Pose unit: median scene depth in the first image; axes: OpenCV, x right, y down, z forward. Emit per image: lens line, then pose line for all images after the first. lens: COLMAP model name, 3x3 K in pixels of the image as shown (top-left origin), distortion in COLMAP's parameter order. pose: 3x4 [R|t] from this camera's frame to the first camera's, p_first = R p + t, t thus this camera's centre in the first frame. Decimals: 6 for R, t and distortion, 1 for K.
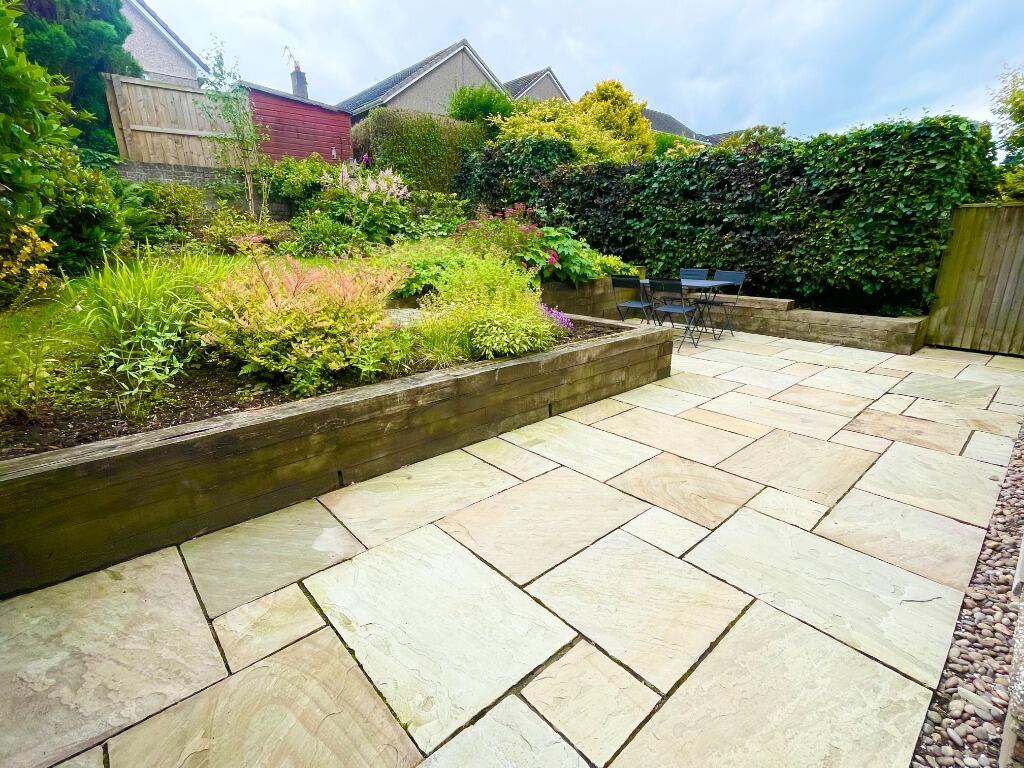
lens RADIAL K [[488.8, 0, 515.0], [0, 488.8, 385.4], [0, 0, 1]] dist [-0.002443, 0.000179]
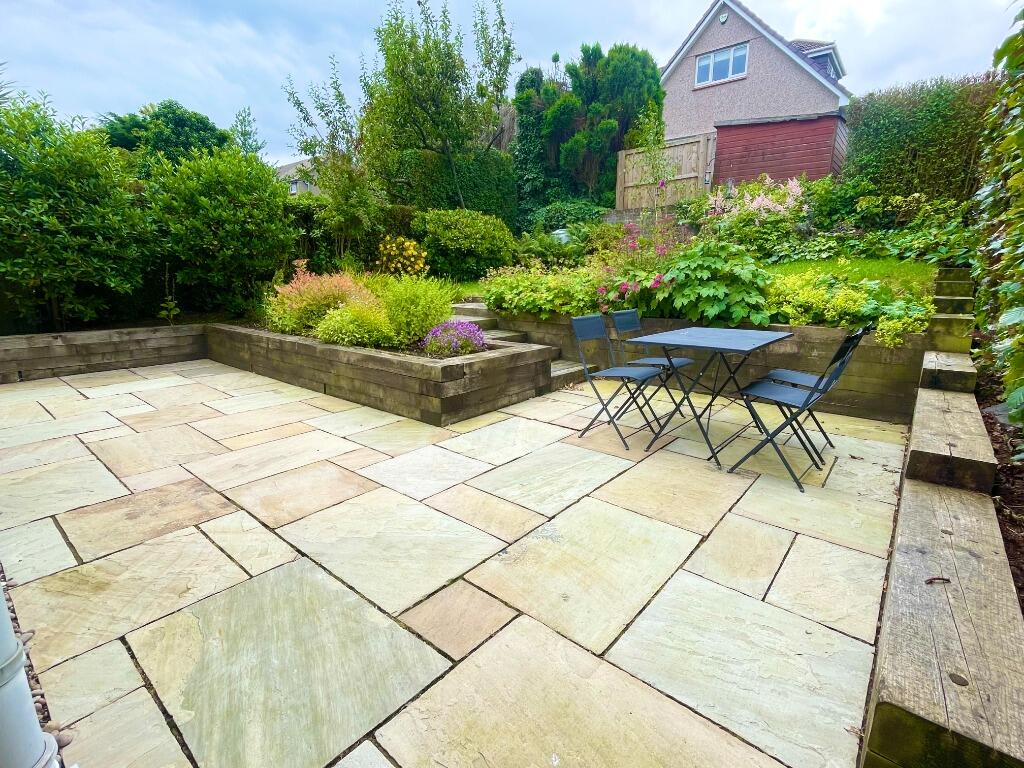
lens RADIAL K [[488.8, 0, 511.9], [0, 488.8, 384.5], [0, 0, 1]] dist [-0.002443, 0.000179]
pose [[0.144011, 0.229632, -0.962564, 1.417344], [-0.286151, 0.940812, 0.181631, -0.343383], [0.947301, 0.249282, 0.201196, 1.218379]]
